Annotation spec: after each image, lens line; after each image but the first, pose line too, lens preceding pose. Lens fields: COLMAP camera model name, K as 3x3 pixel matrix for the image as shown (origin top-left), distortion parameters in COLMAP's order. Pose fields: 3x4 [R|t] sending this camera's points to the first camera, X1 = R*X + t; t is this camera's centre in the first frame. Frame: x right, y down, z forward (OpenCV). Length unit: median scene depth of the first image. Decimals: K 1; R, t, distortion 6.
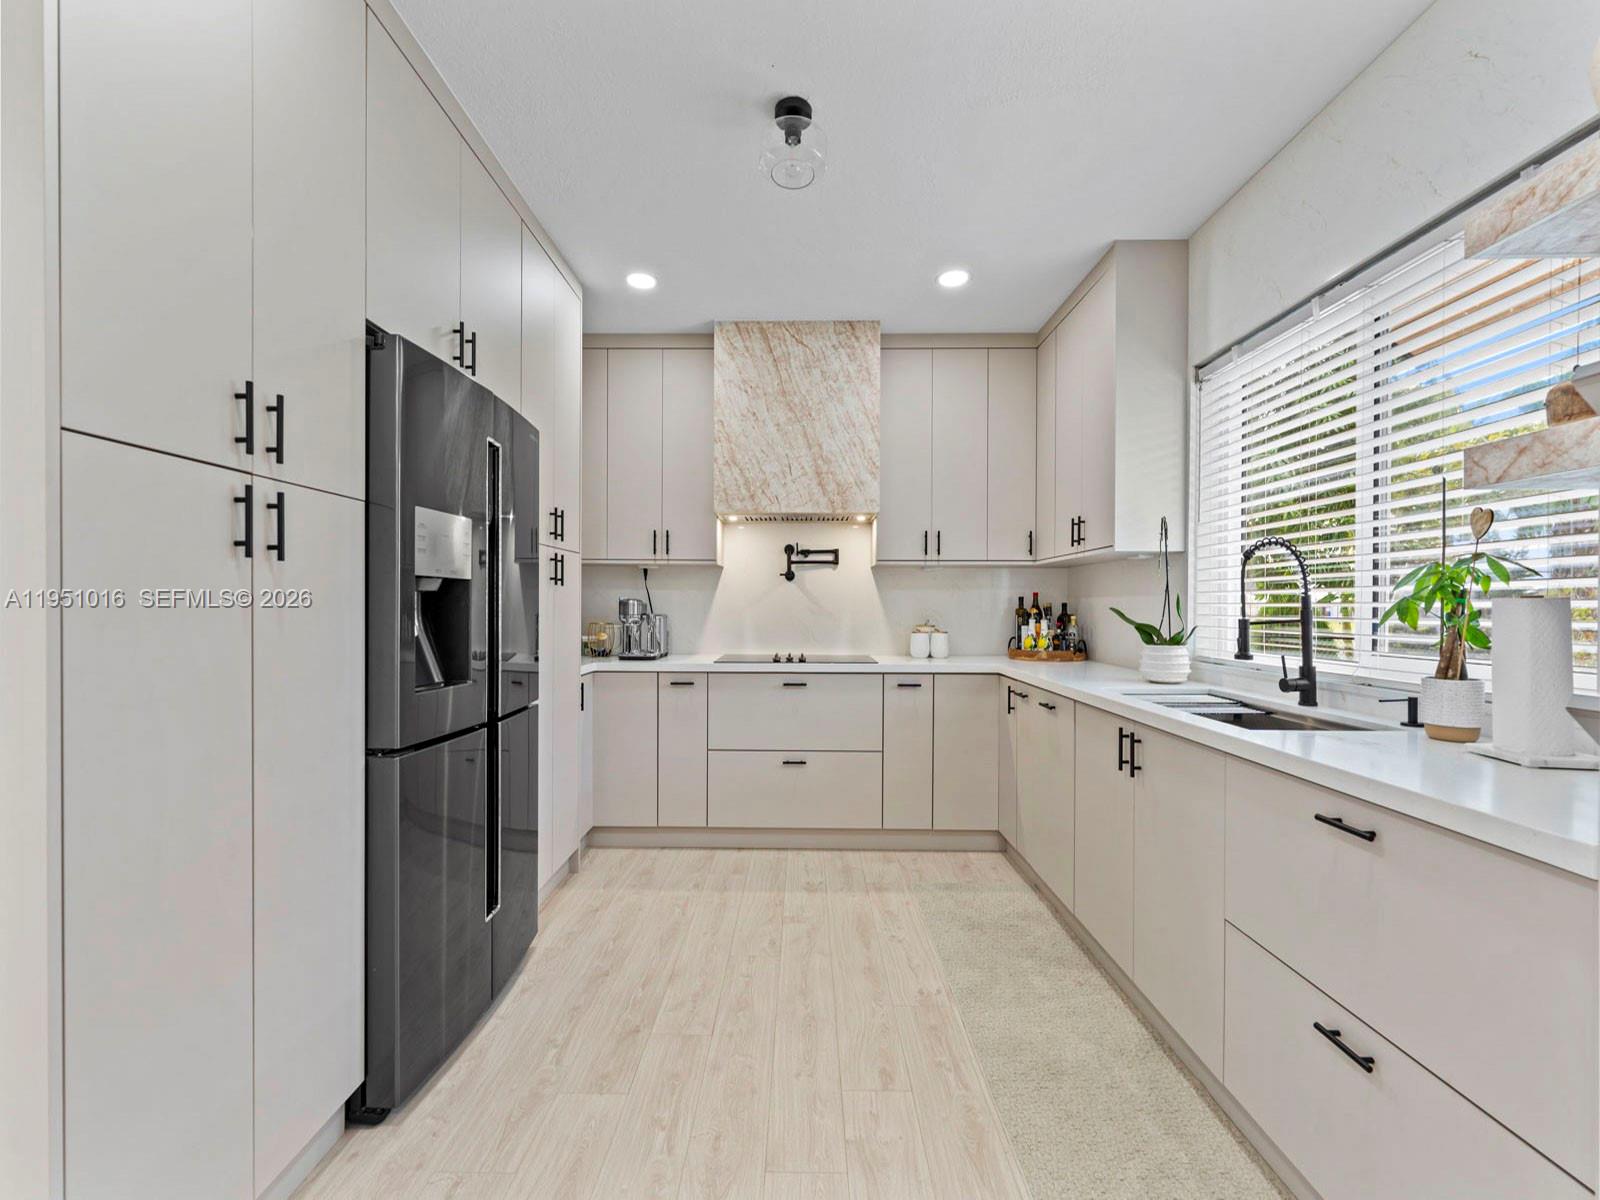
lens RADIAL K [[647.5, 0, 795.4], [0, 647.5, 608.0], [0, 0, 1]] dist [0.000398, -0.000456]
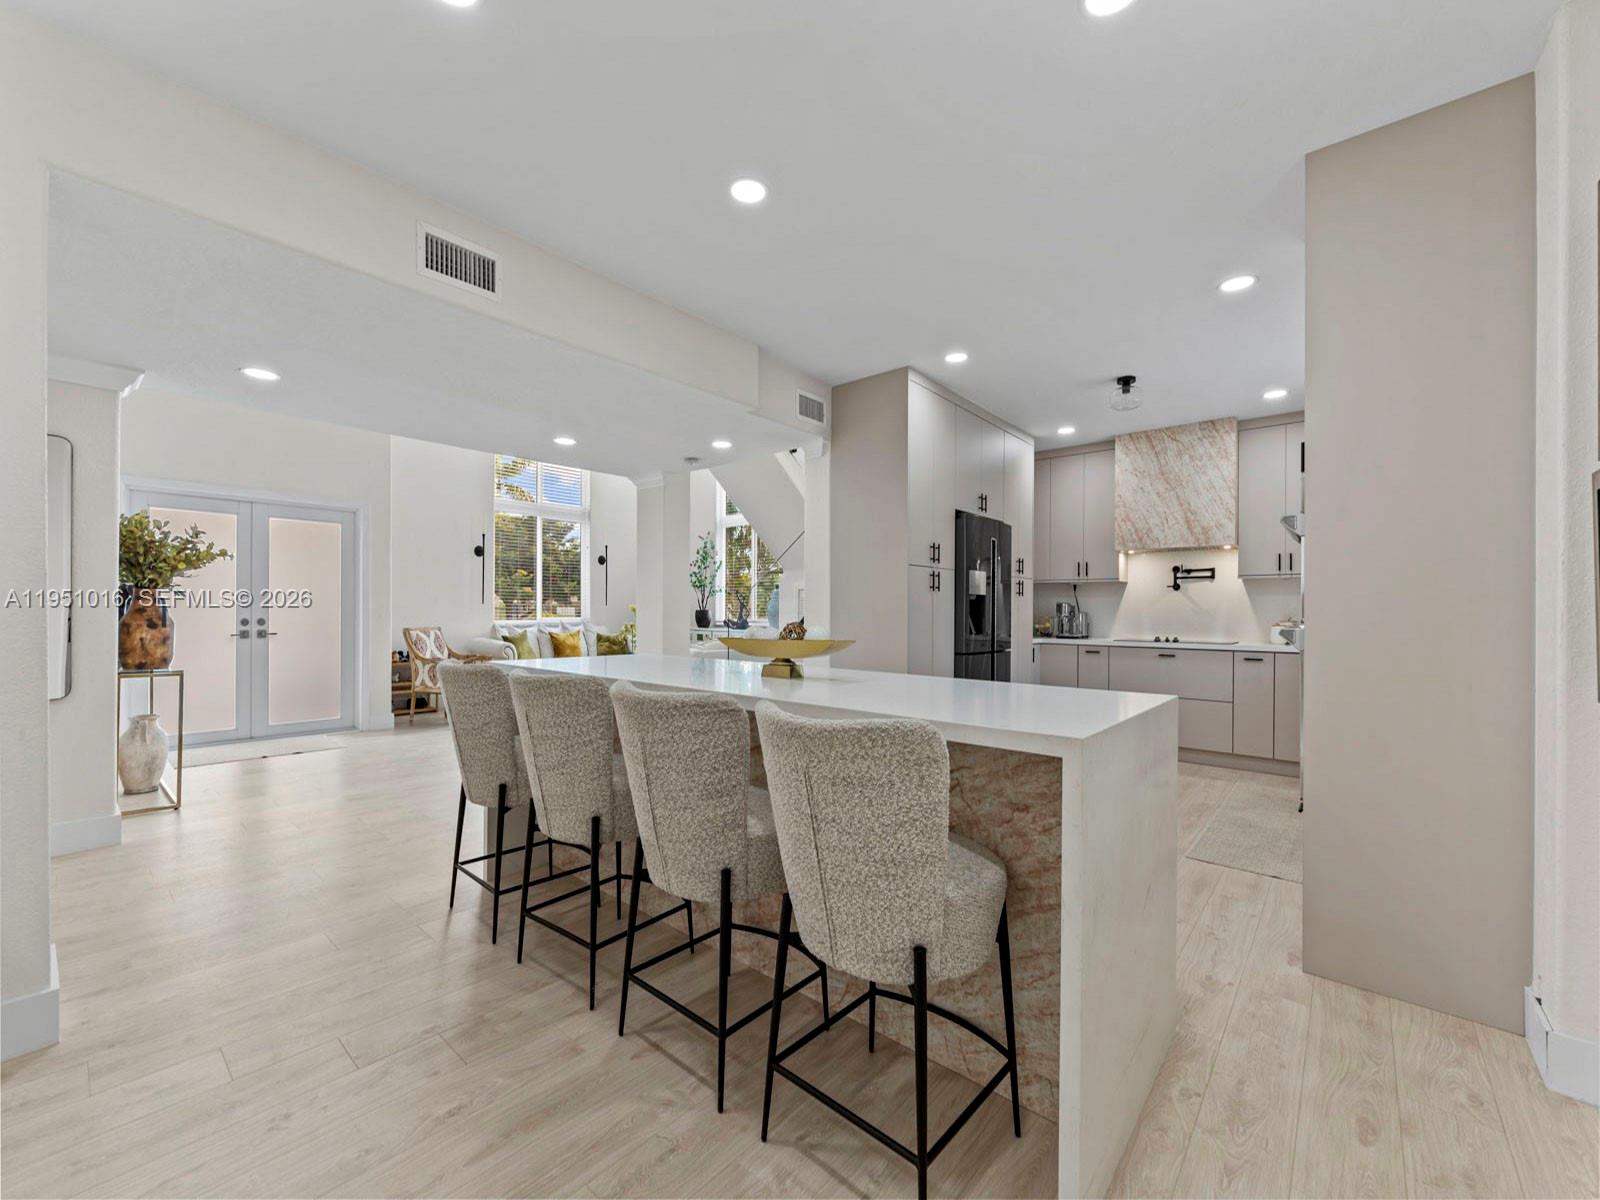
lens RADIAL K [[647.5, 0, 792.5], [0, 647.5, 608.5], [0, 0, 1]] dist [0.000398, -0.000456]
pose [[0.763869, -0.000319, -0.645371, 0.326172], [-0.006347, 0.999948, -0.008007, 0.020118], [0.645340, 0.010212, 0.763827, -0.829208]]
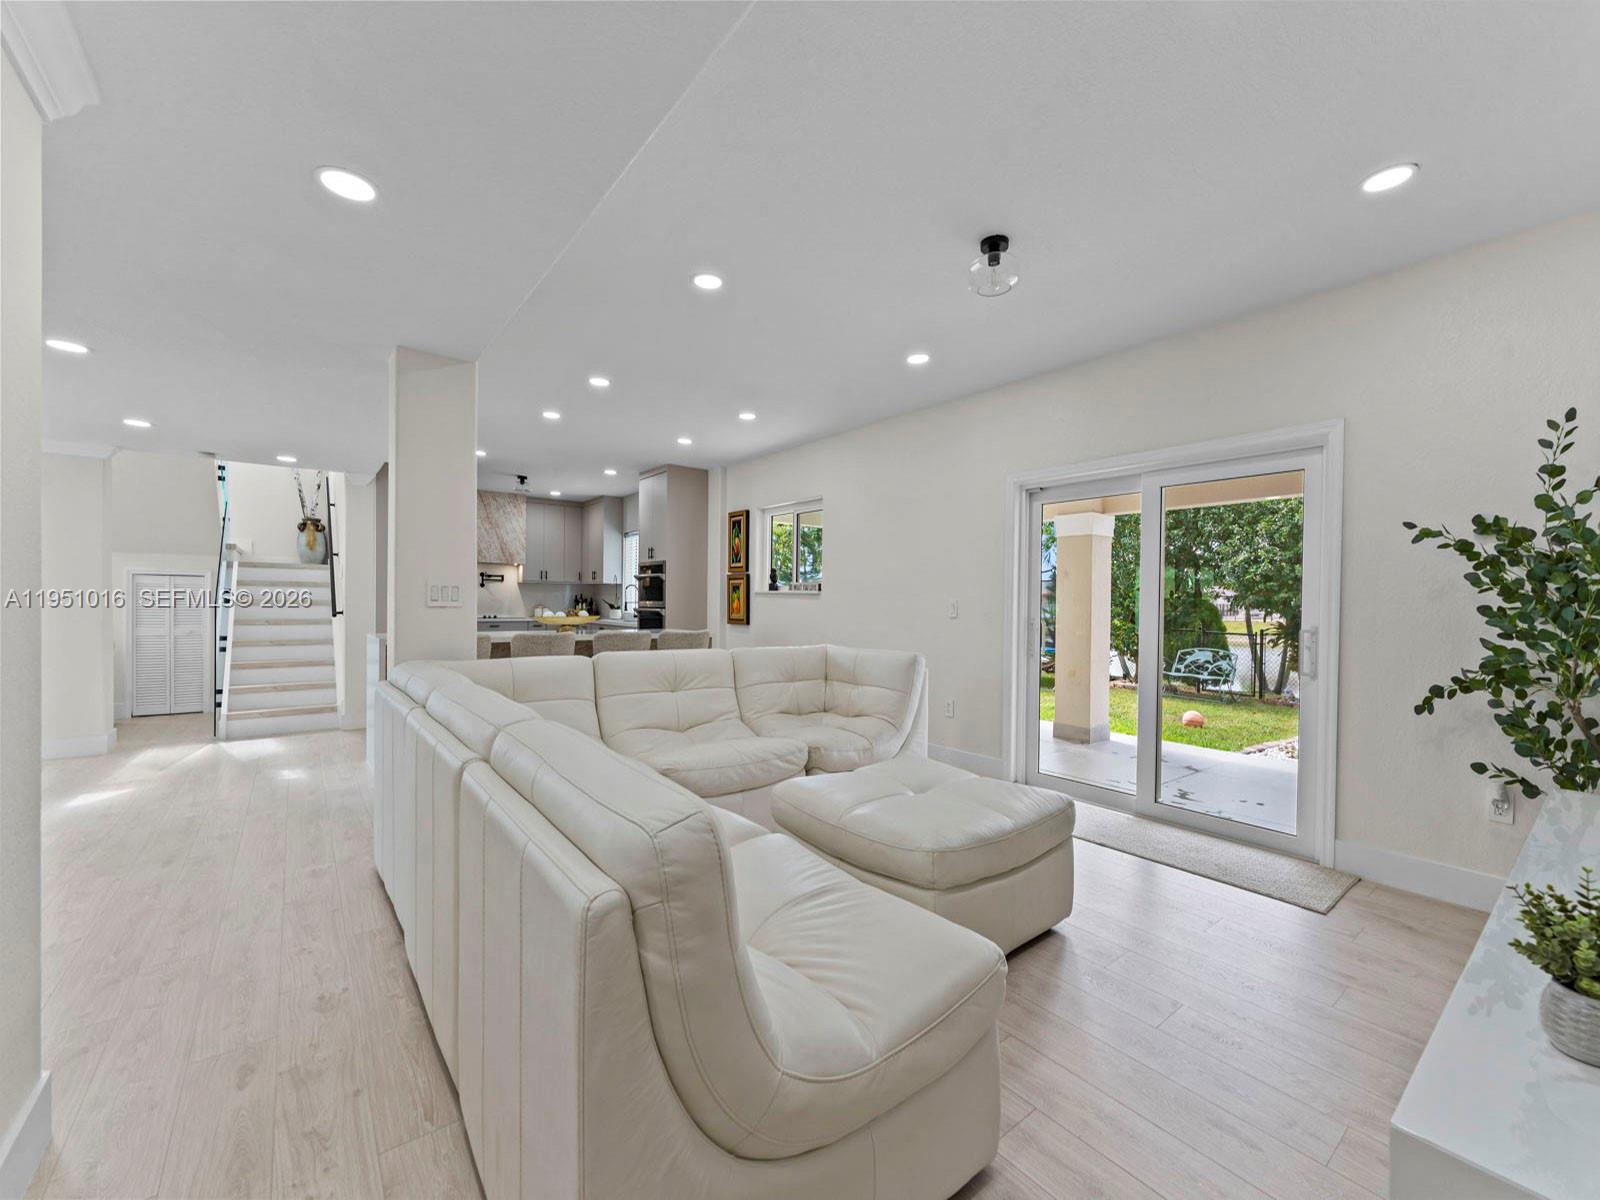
lens RADIAL K [[647.5, 0, 793.4], [0, 647.5, 608.9], [0, 0, 1]] dist [0.000398, -0.000456]
pose [[0.784074, -0.001883, 0.620665, -0.713387], [-0.006299, 0.999920, 0.010991, 0.006407], [-0.620636, -0.012527, 0.783999, -1.945679]]
